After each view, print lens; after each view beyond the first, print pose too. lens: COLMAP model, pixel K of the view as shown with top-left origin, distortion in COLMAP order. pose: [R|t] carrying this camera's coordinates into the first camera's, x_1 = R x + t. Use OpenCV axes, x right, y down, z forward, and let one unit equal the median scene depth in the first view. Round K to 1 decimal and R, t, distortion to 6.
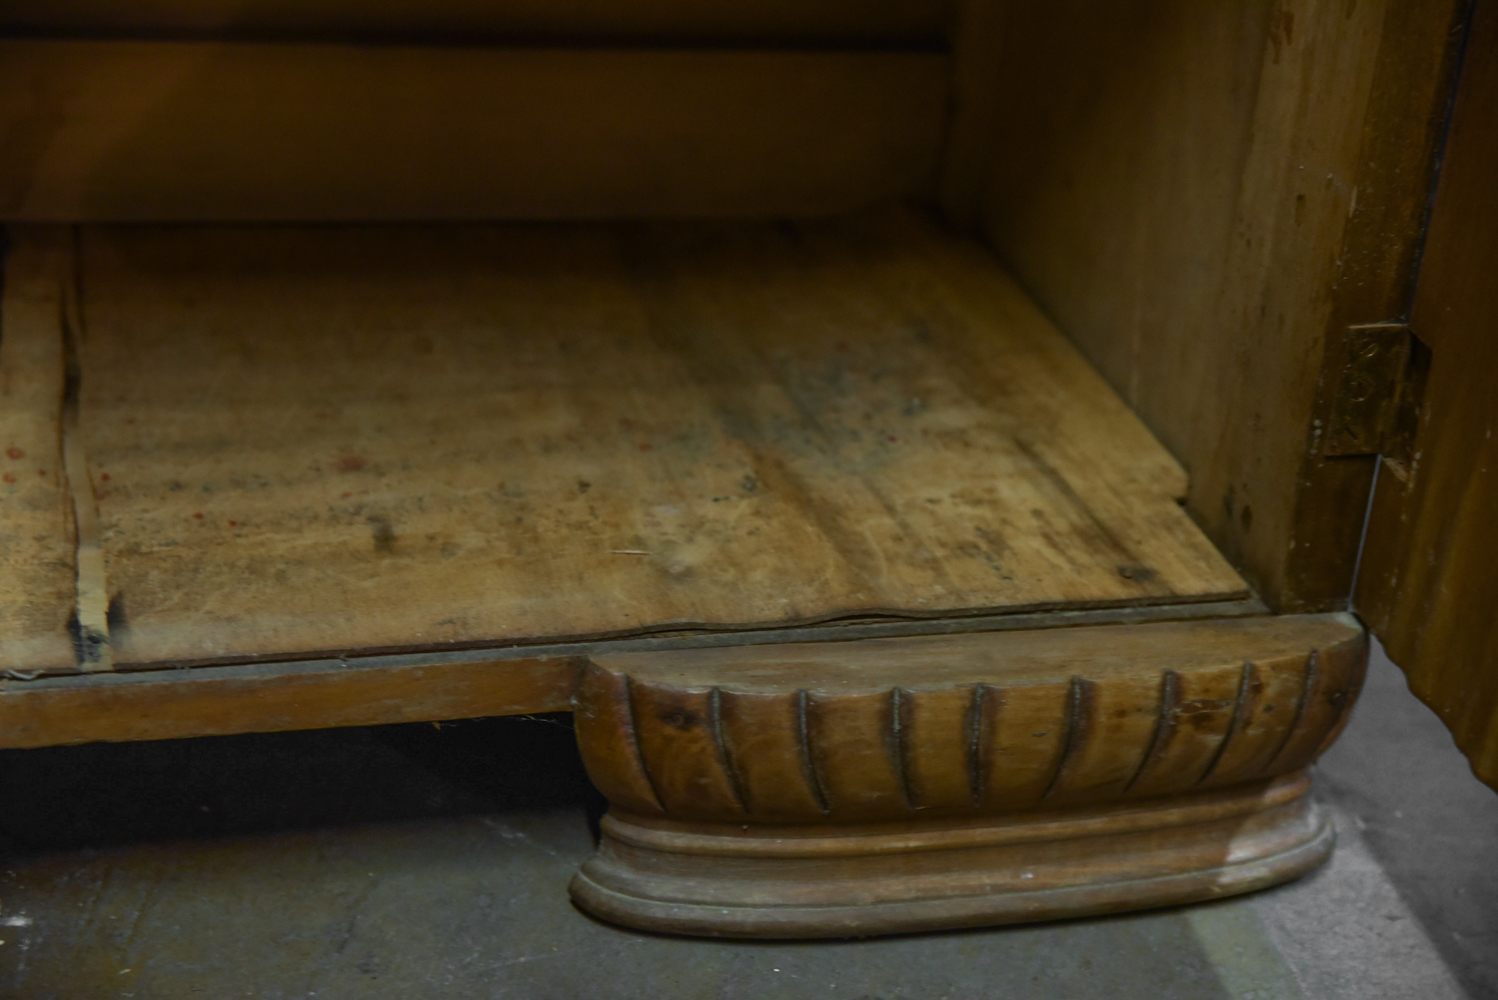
lens RADIAL K [[2535.4, 0, 743.0], [0, 2535.4, 512.8], [0, 0, 1]] dist [0.111030, 0.032283]
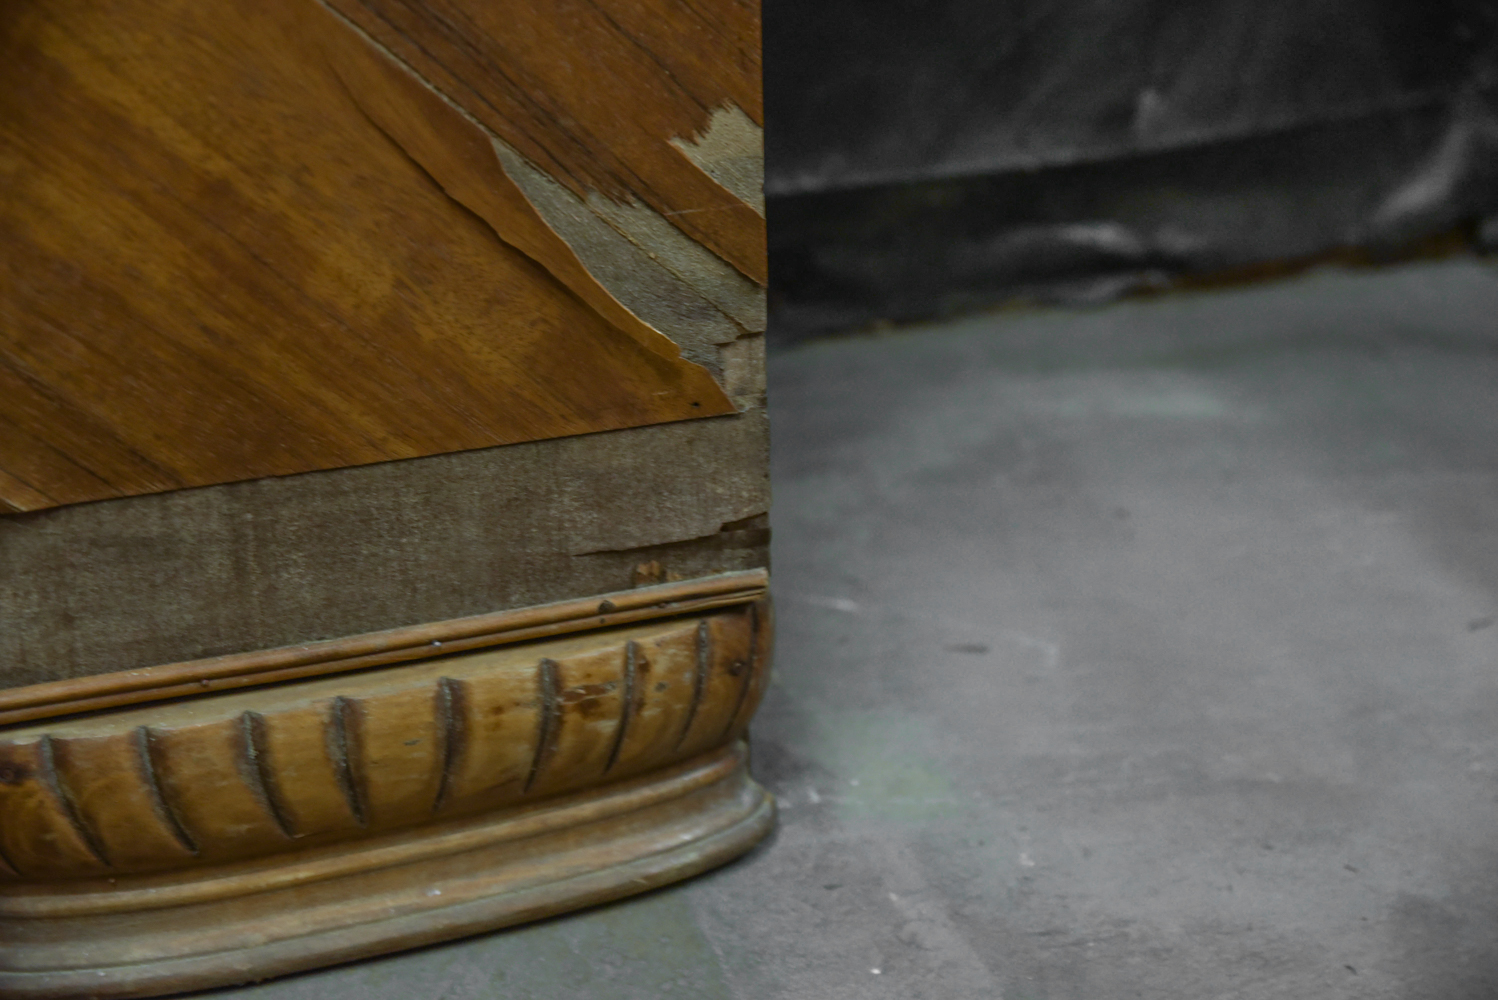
lens RADIAL K [[2535.4, 0, 743.0], [0, 2535.4, 512.8], [0, 0, 1]] dist [0.111030, 0.032283]
pose [[0.991439, -0.116700, 0.058557, 0.189584], [0.118338, 0.992651, -0.025312, 0.039605], [-0.055173, 0.032025, 0.997963, 0.037133]]
